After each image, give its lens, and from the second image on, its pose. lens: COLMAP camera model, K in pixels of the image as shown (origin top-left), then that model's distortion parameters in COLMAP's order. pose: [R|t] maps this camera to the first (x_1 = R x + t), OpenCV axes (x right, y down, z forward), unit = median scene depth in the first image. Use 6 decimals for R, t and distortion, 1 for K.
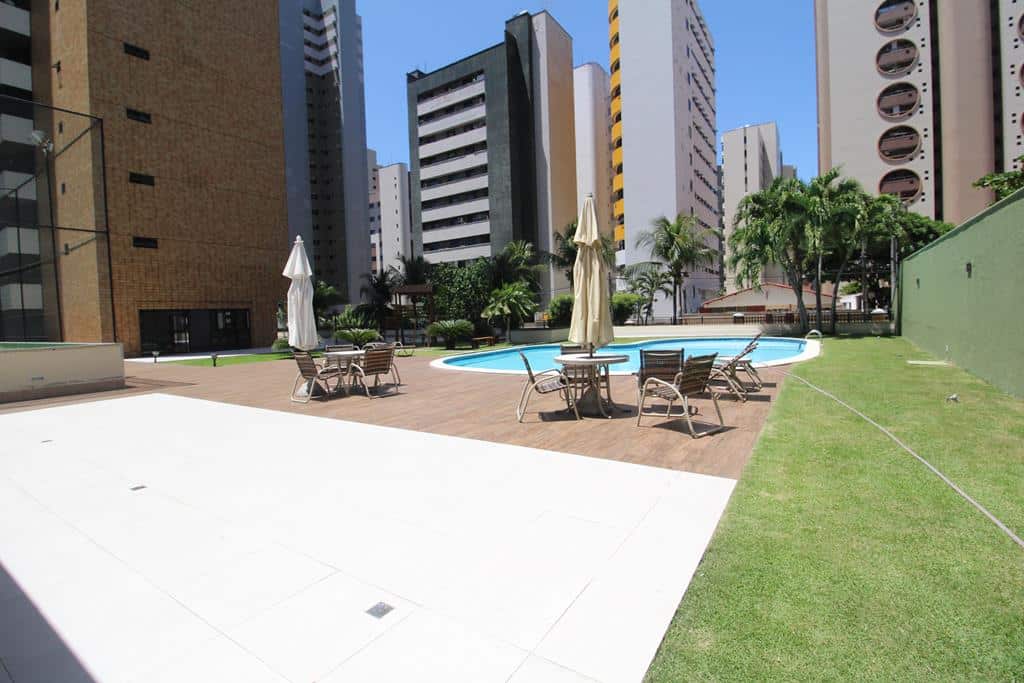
lens RADIAL K [[473.9, 0, 512.0], [0, 473.9, 341.5], [0, 0, 1]] dist [-0.011270, -0.007043]
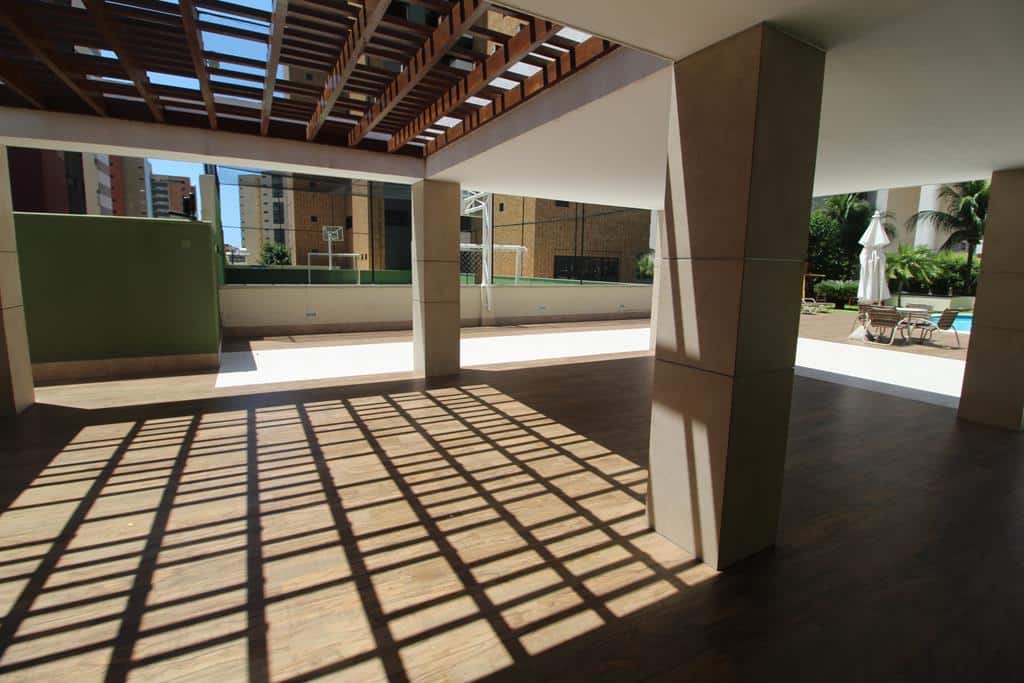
lens RADIAL K [[478.6, 0, 512.6], [0, 478.6, 333.9], [0, 0, 1]] dist [-0.000284, -0.012564]
pose [[0.886533, 0.118724, -0.447172, -0.284967], [-0.079351, 0.991211, 0.105849, 0.015038], [0.455809, -0.058355, 0.888163, -0.229750]]
